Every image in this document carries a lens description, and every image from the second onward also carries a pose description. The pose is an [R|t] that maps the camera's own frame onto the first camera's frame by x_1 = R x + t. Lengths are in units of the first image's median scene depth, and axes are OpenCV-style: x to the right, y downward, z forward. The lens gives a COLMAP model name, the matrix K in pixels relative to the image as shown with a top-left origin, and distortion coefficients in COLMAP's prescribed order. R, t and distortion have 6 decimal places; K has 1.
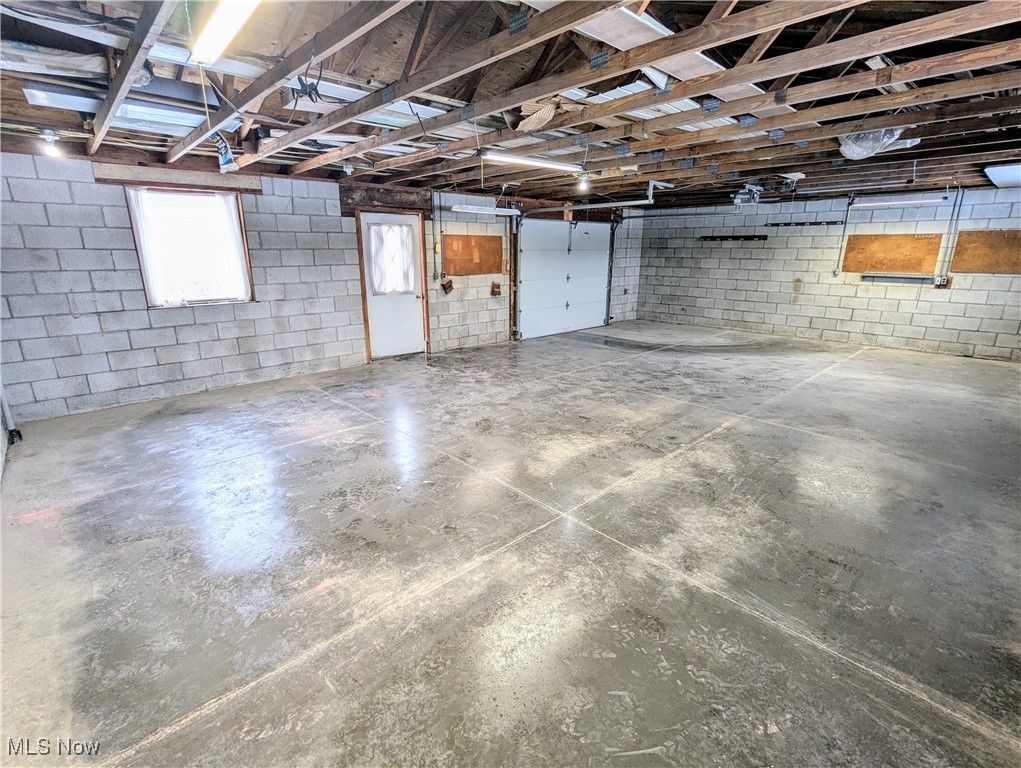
lens RADIAL K [[480.5, 0, 510.5], [0, 480.5, 384.0], [0, 0, 1]] dist [-0.001013, 0.000638]
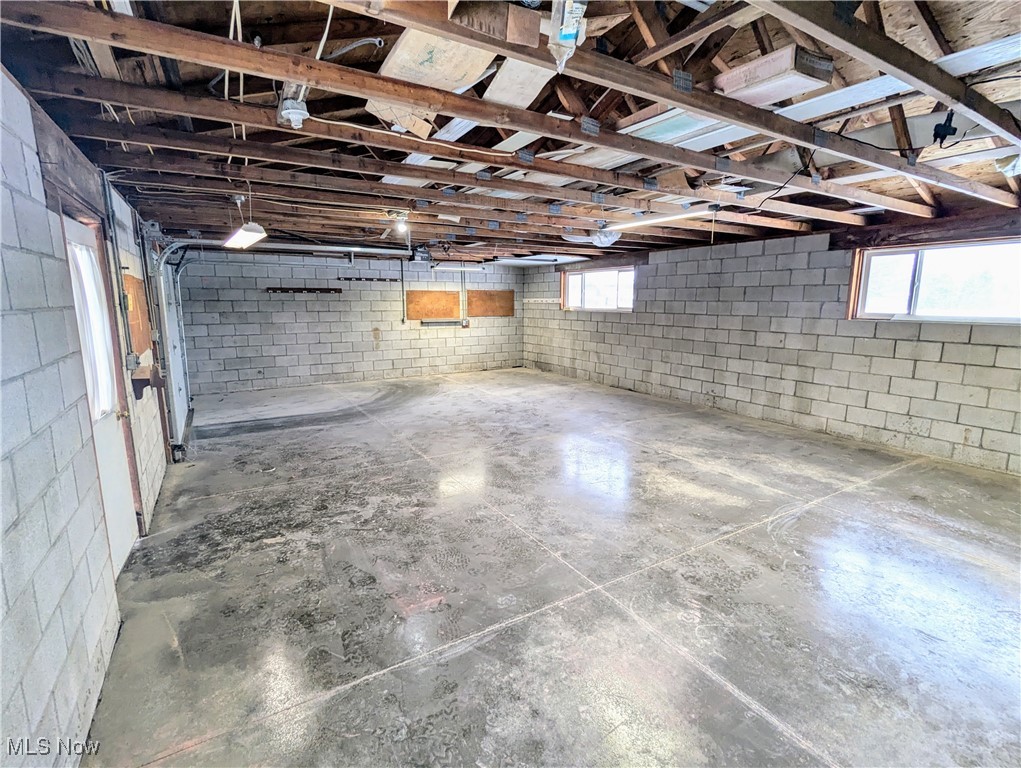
lens RADIAL K [[480.5, 0, 510.5], [0, 480.5, 384.0], [0, 0, 1]] dist [-0.001013, 0.000638]
pose [[0.210969, -0.168069, 0.962936, -0.668931], [0.263706, 0.958368, 0.109497, -0.210353], [-0.941250, 0.230832, 0.246507, 0.726415]]
